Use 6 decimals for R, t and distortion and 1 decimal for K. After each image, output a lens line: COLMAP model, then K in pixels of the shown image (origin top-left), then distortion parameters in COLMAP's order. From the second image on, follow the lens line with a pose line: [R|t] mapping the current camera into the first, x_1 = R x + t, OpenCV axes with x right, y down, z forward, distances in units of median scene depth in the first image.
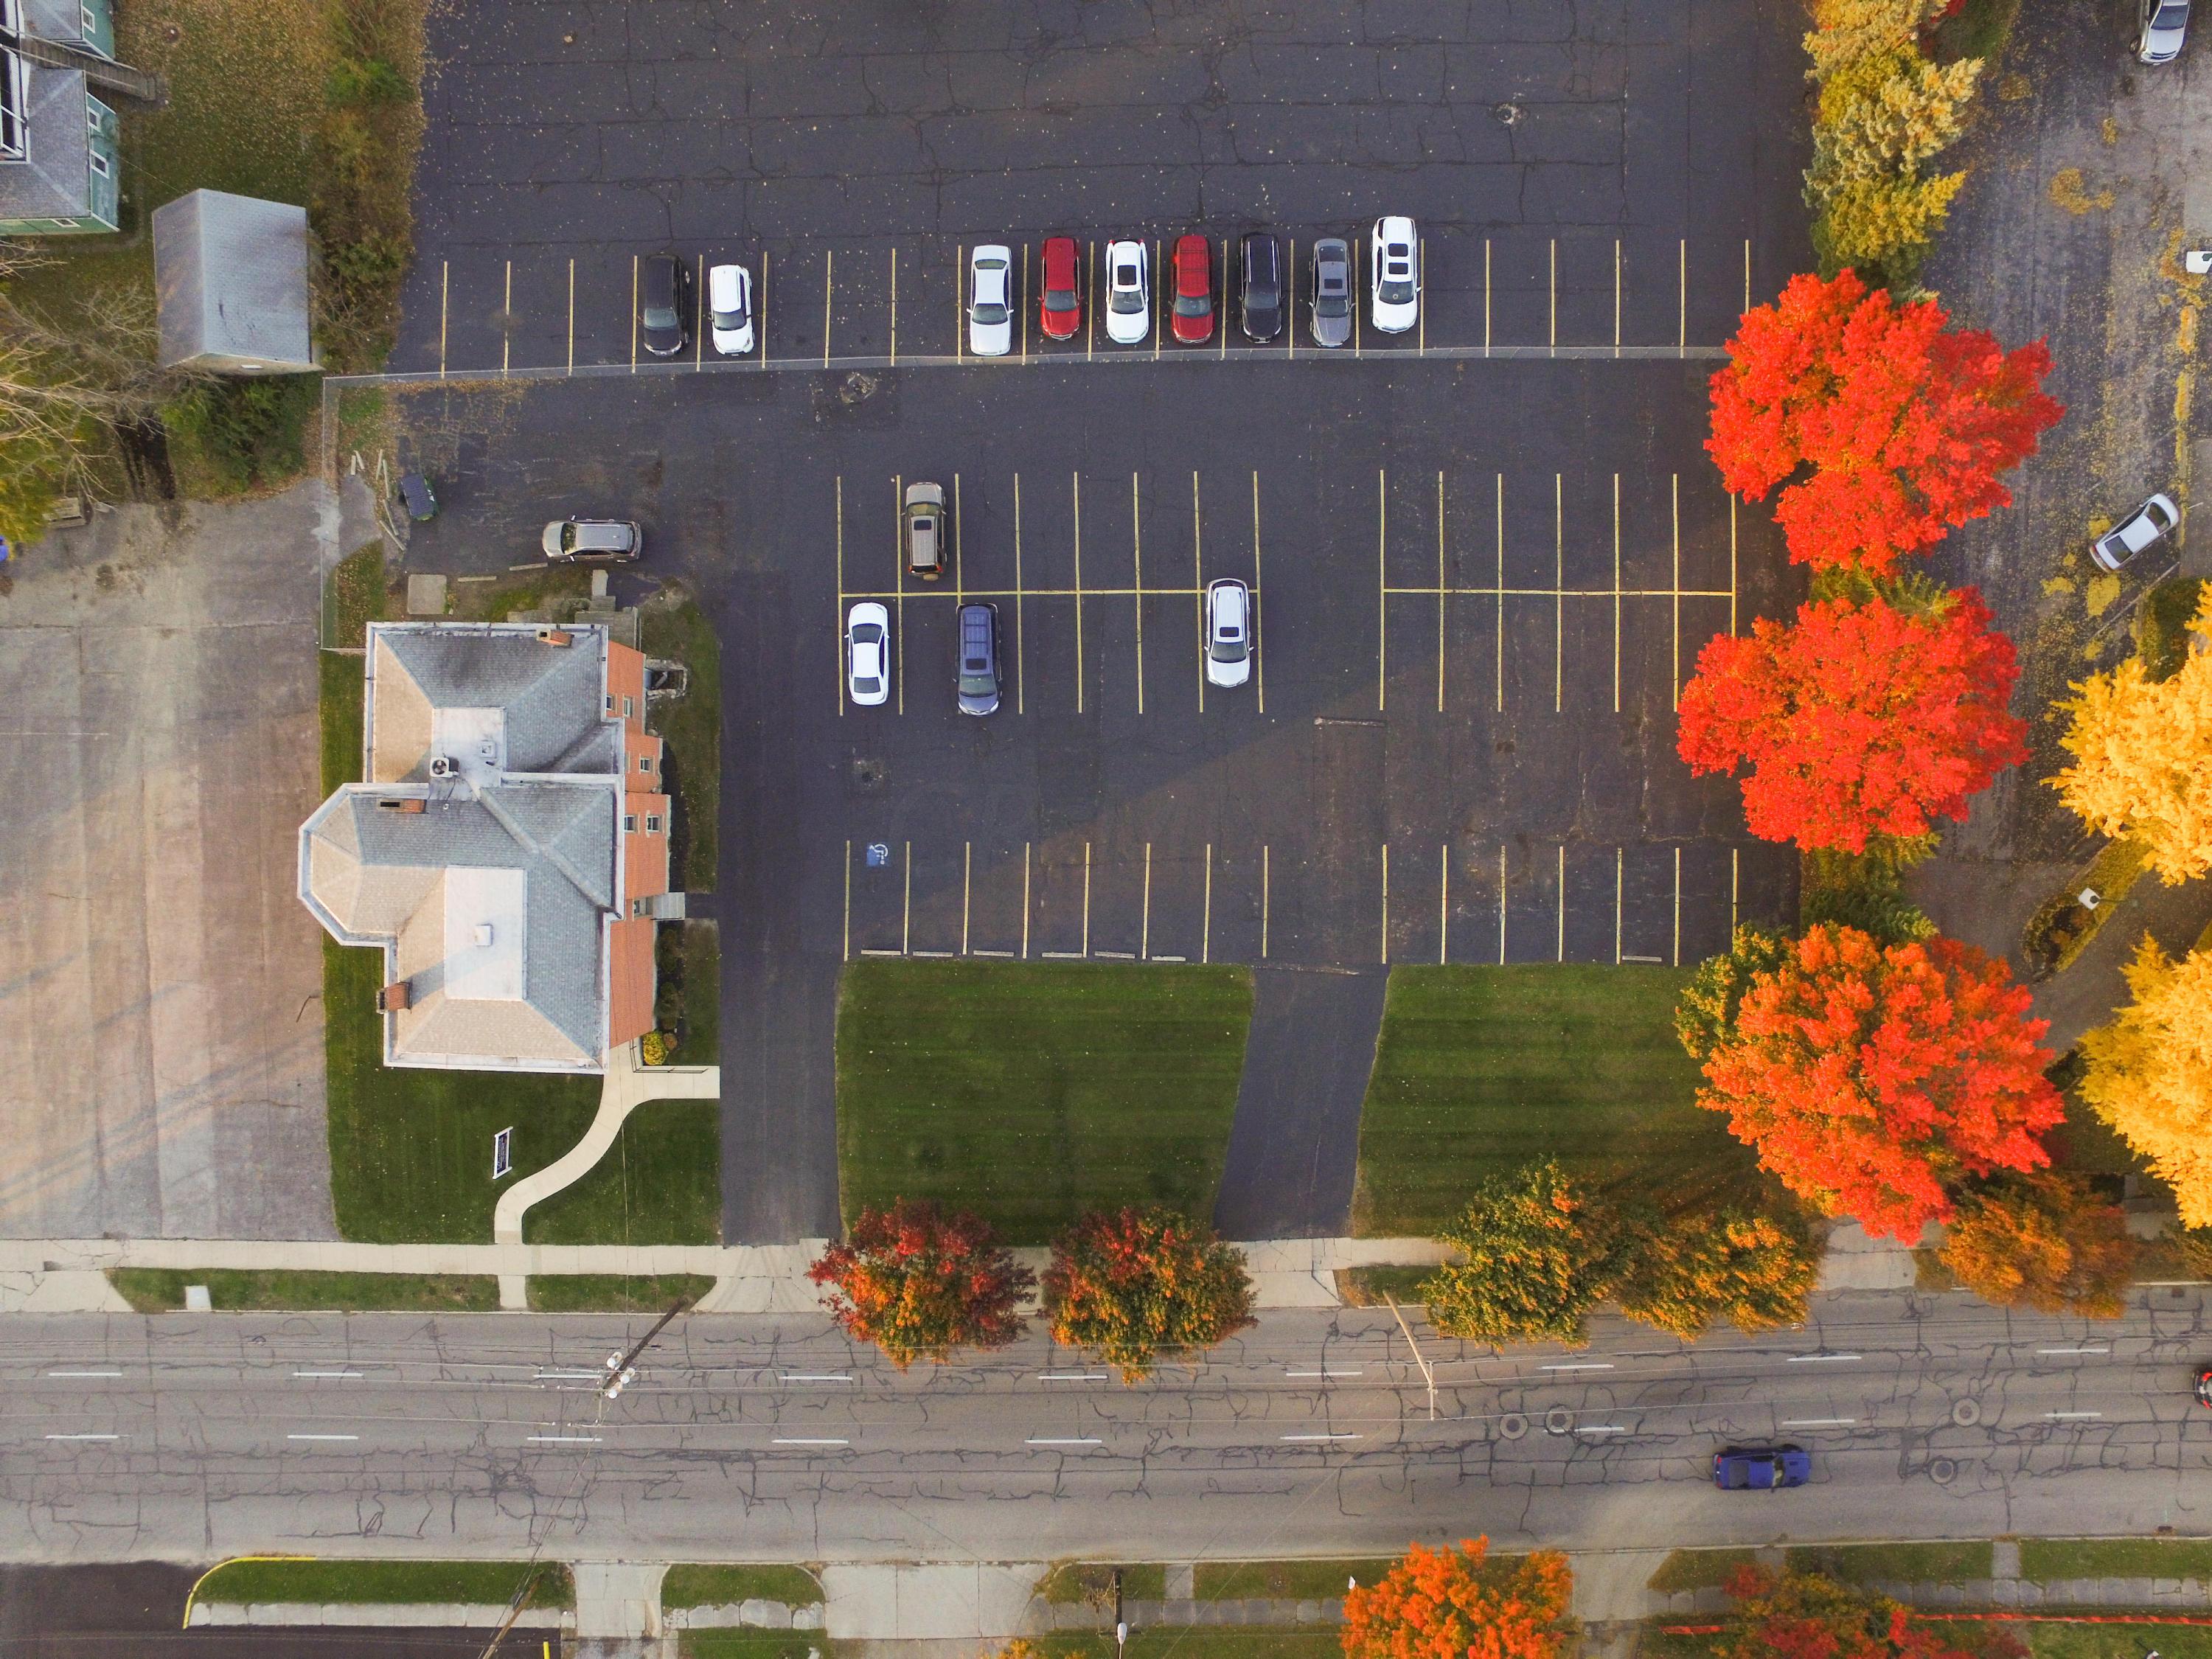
lens RADIAL K [[1487.6, 0, 1105.3], [0, 1487.6, 862.3], [0, 0, 1]] dist [-0.122921, 0.088252]
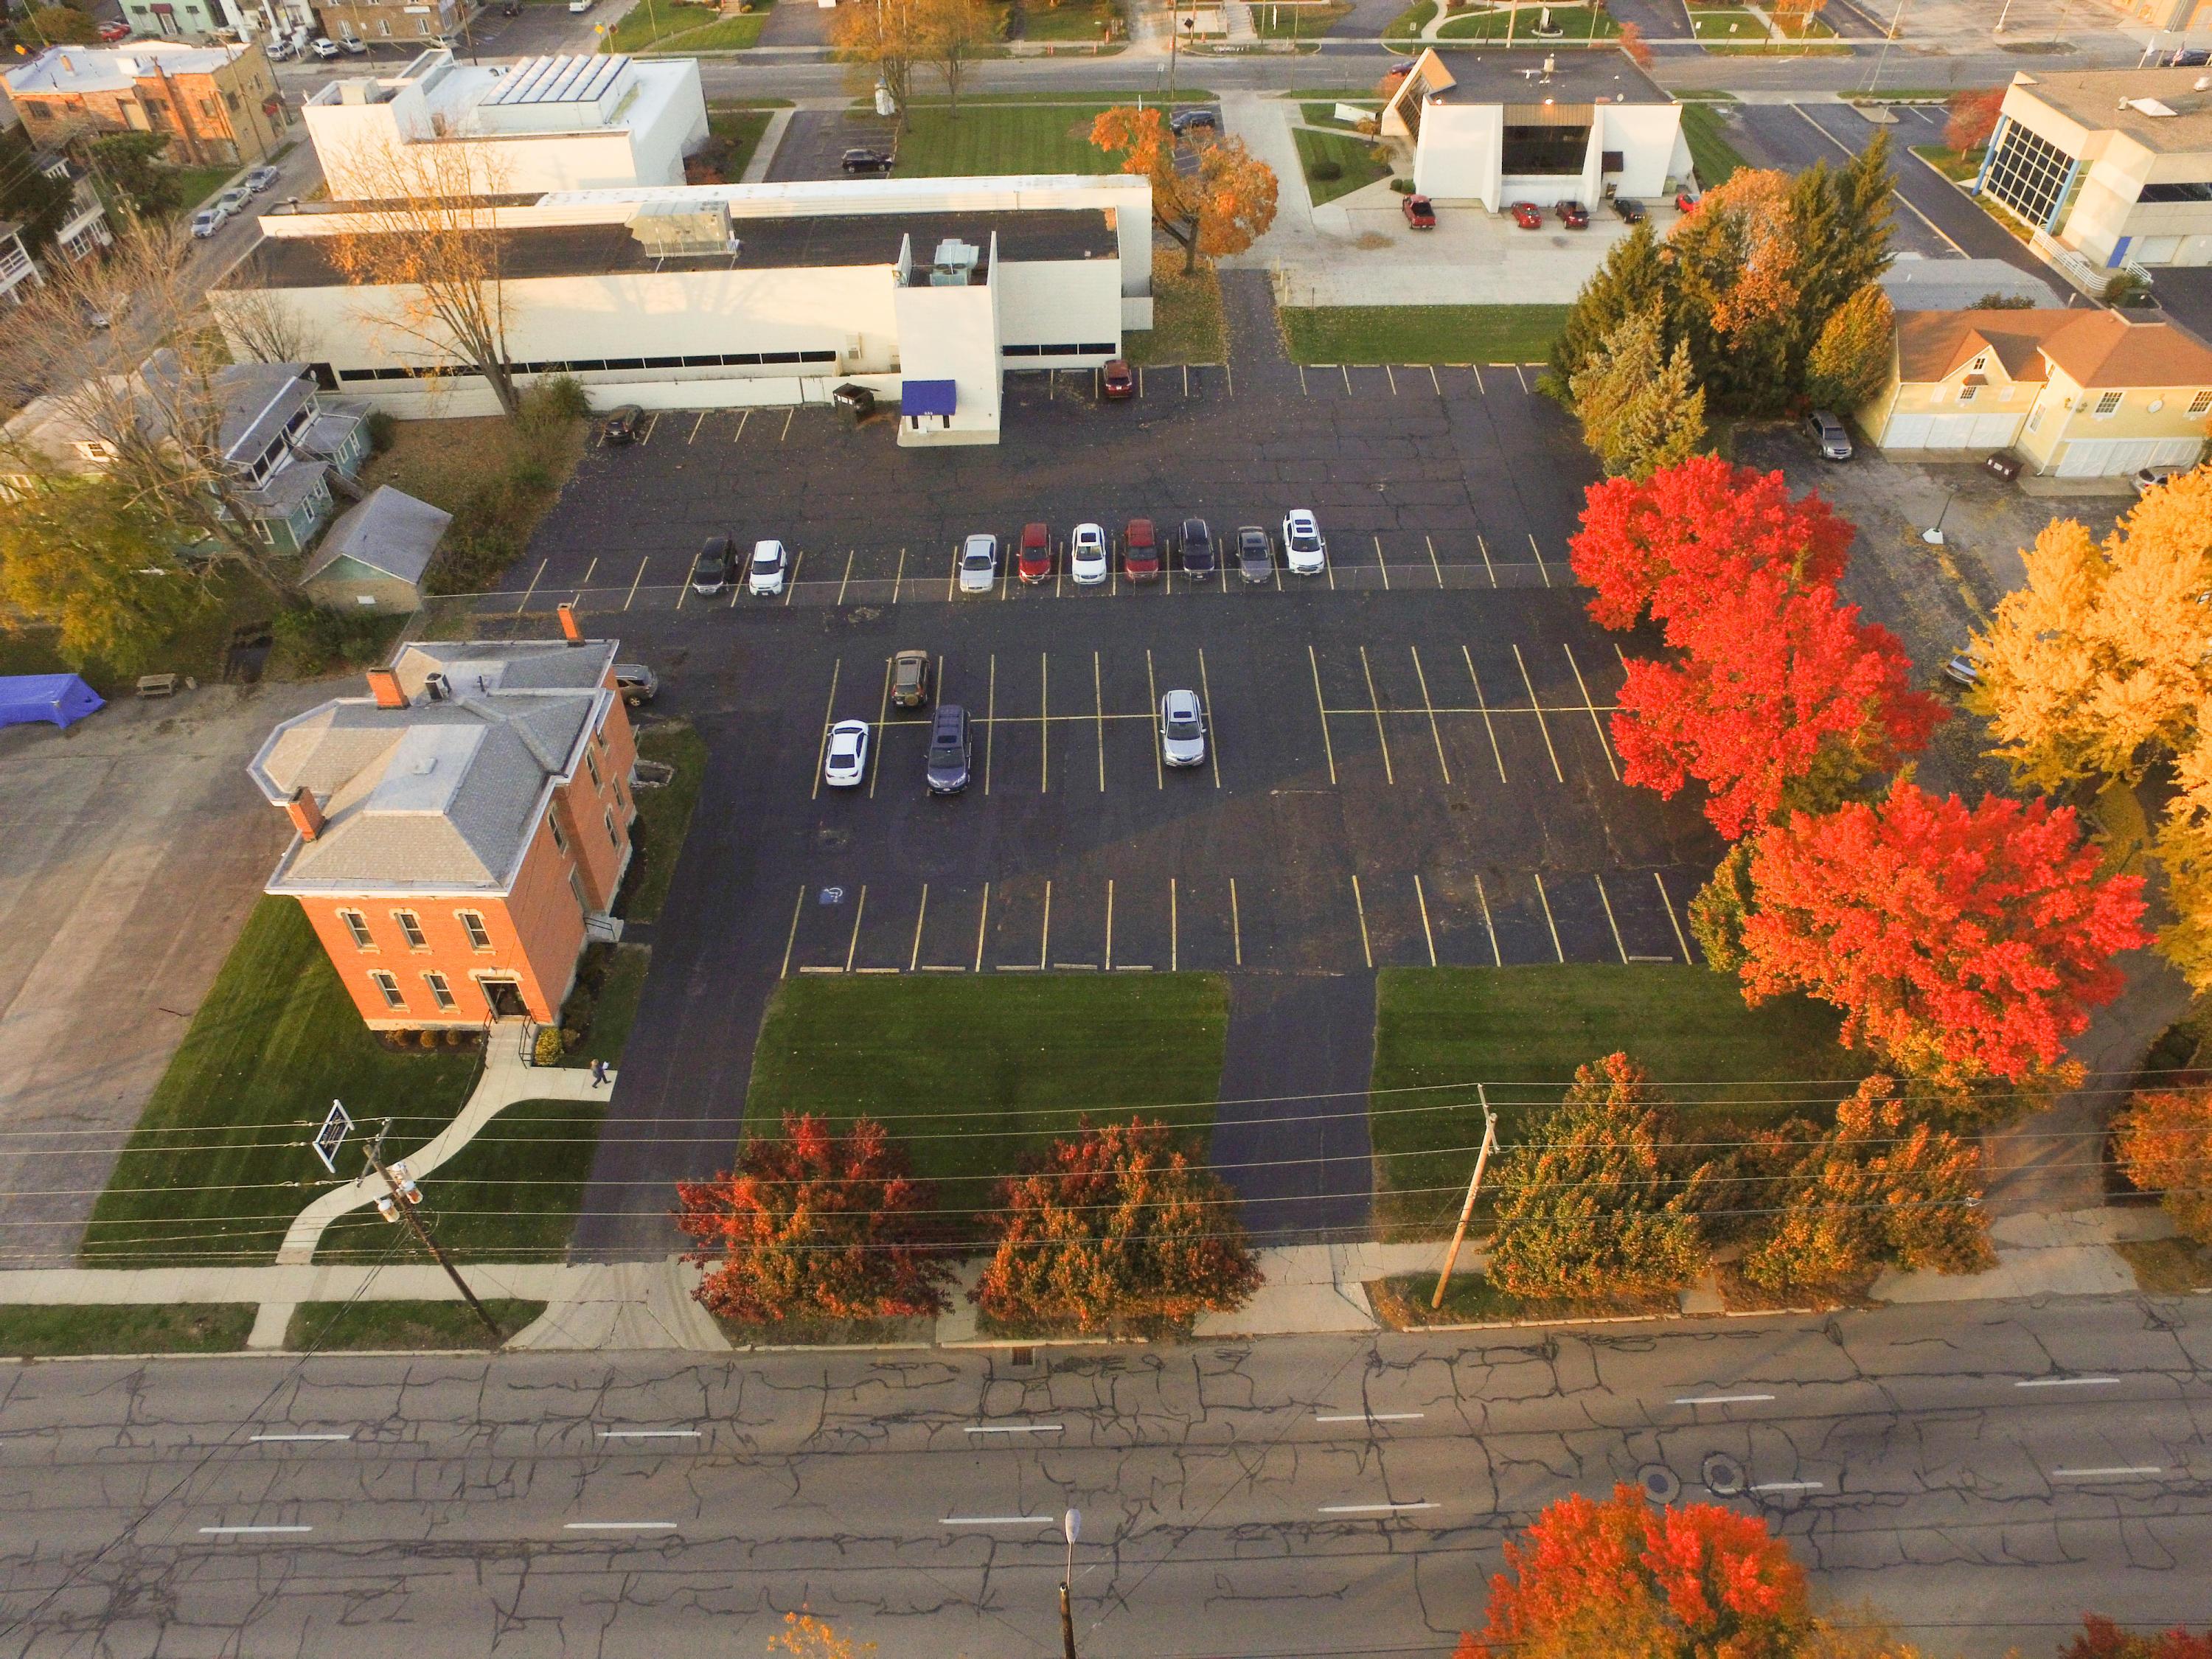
lens RADIAL K [[1487.6, 0, 1107.4], [0, 1487.6, 865.0], [0, 0, 1]] dist [-0.122921, 0.088252]
pose [[0.999949, -0.009801, 0.002445, 0.024184], [0.008459, 0.680204, -0.732974, 0.691782], [0.005521, 0.732957, 0.680252, 0.329692]]
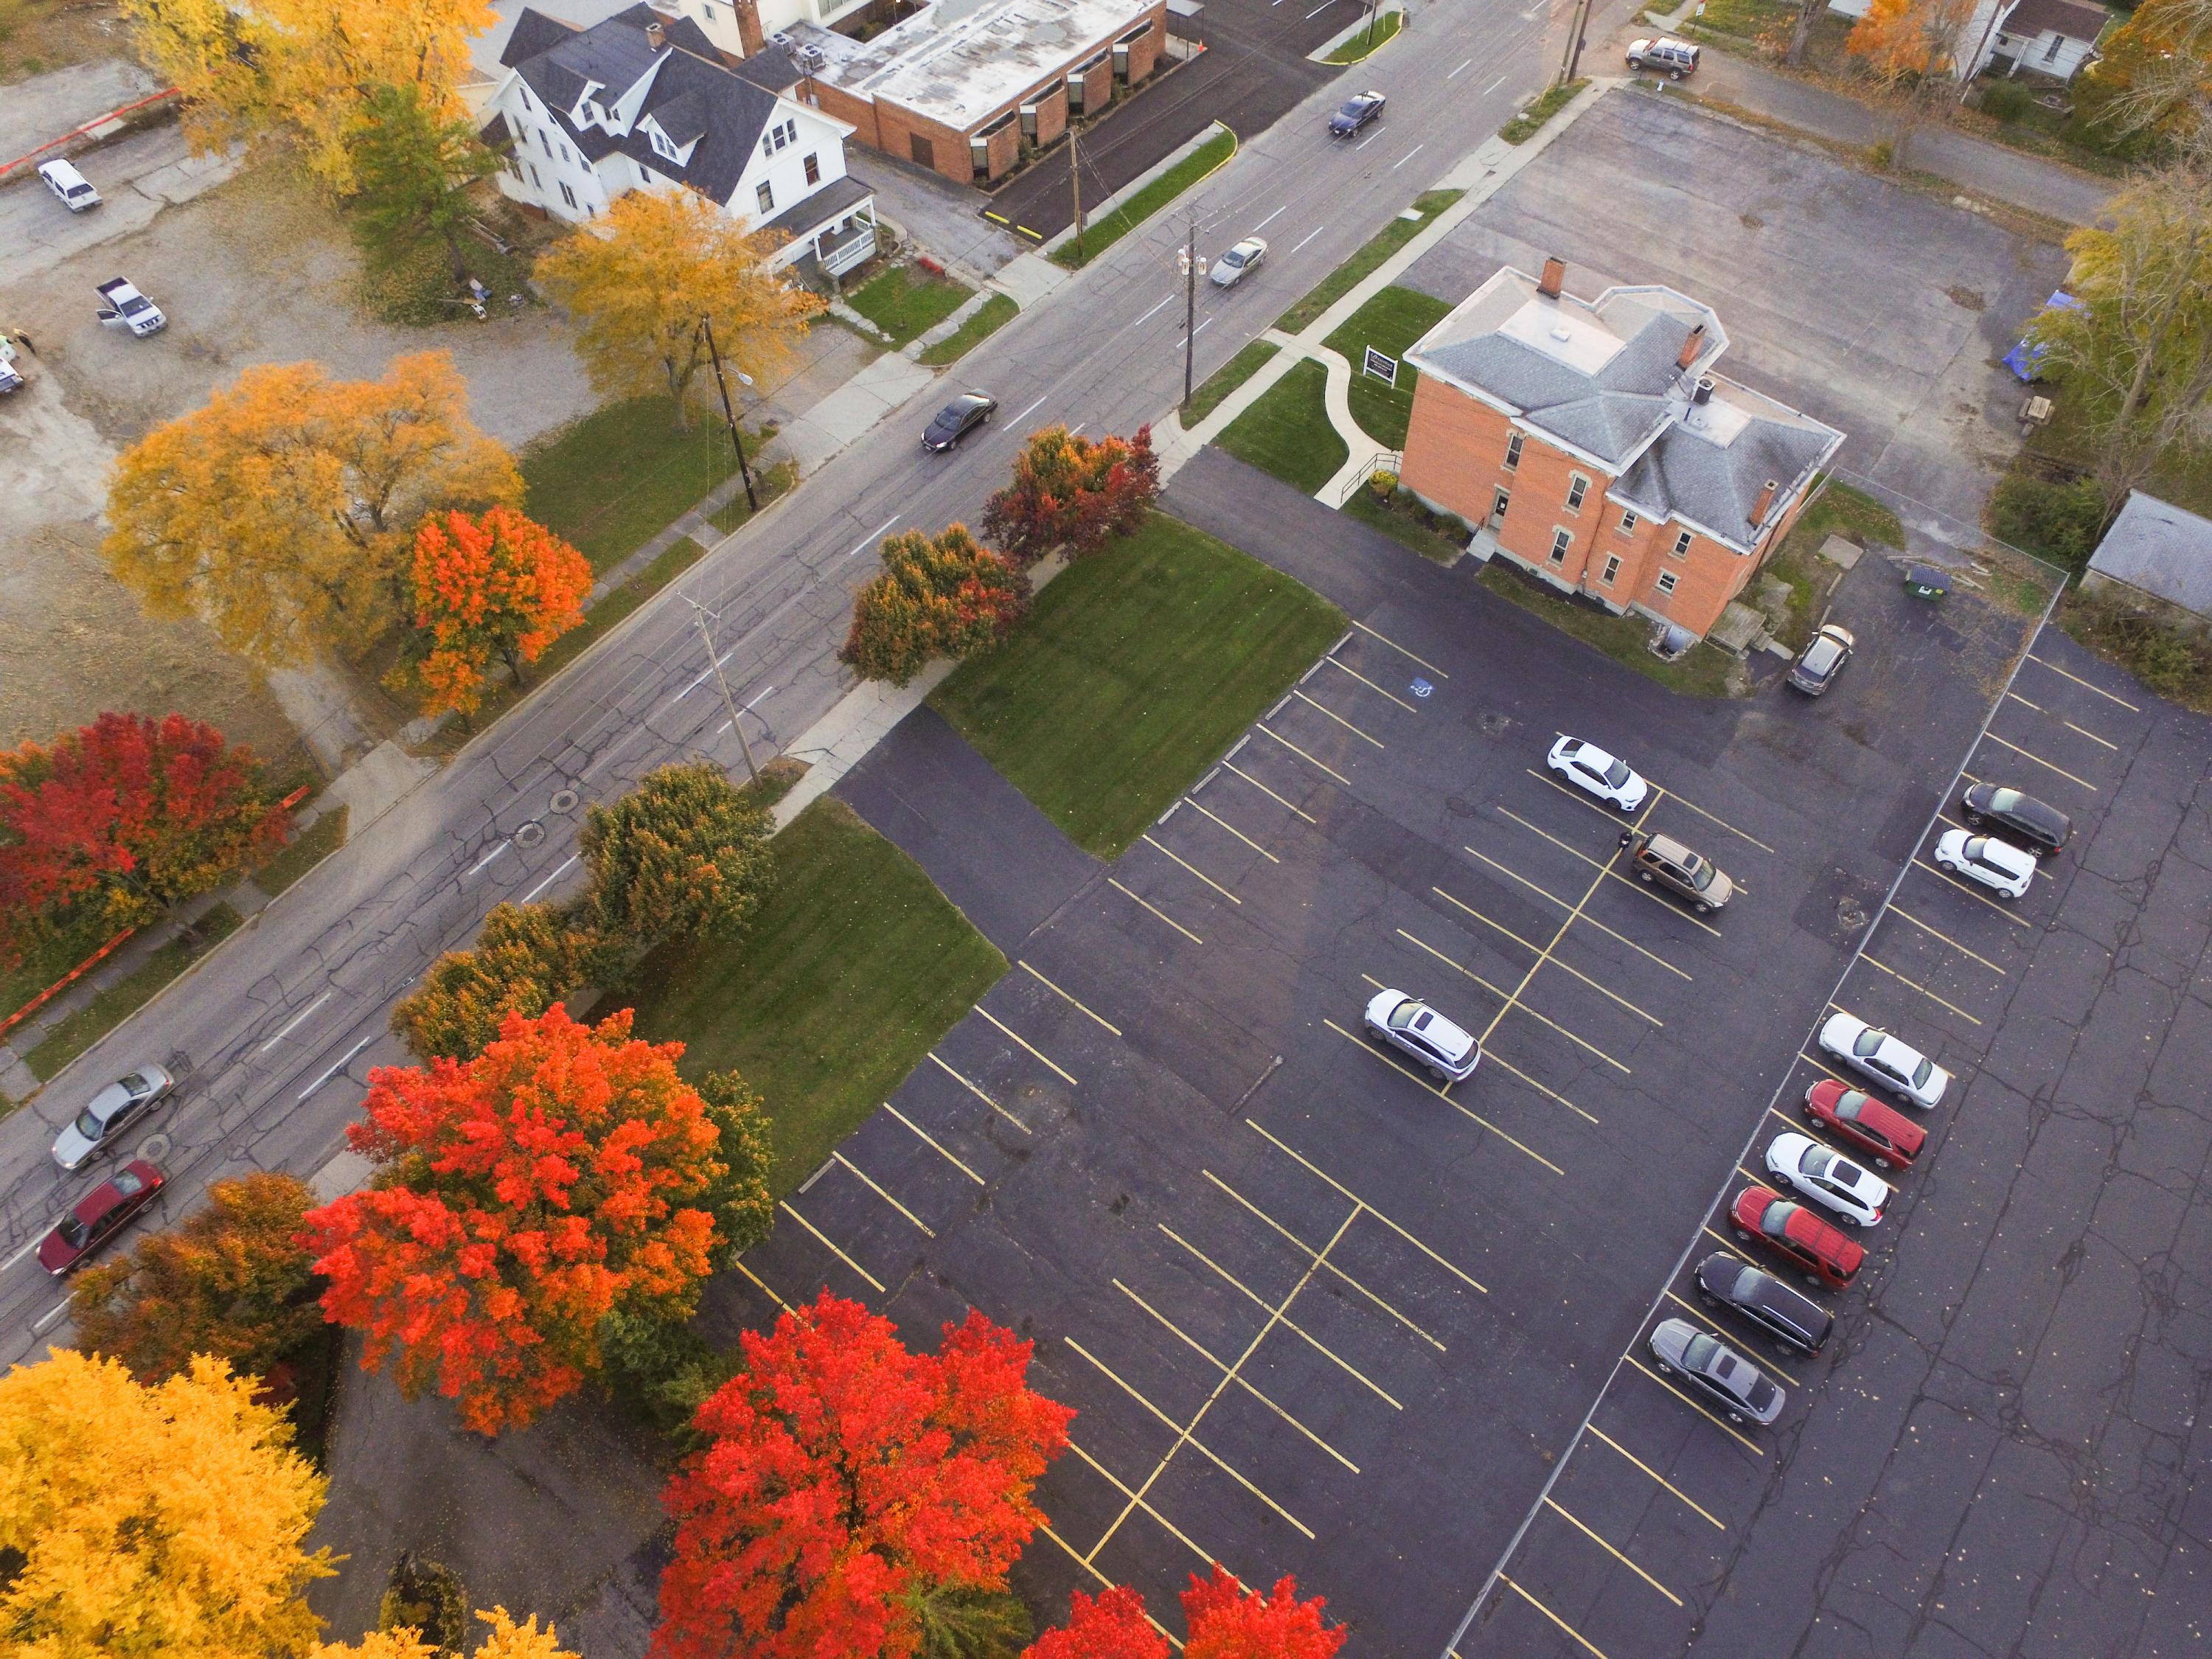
lens RADIAL K [[1487.6, 0, 1100.3], [0, 1487.6, 864.8], [0, 0, 1]] dist [-0.122921, 0.088252]
pose [[-0.632623, 0.655836, -0.411907, 0.490719], [-0.774459, -0.534963, 0.337681, -0.244998], [0.001108, 0.532629, 0.846348, 0.197459]]
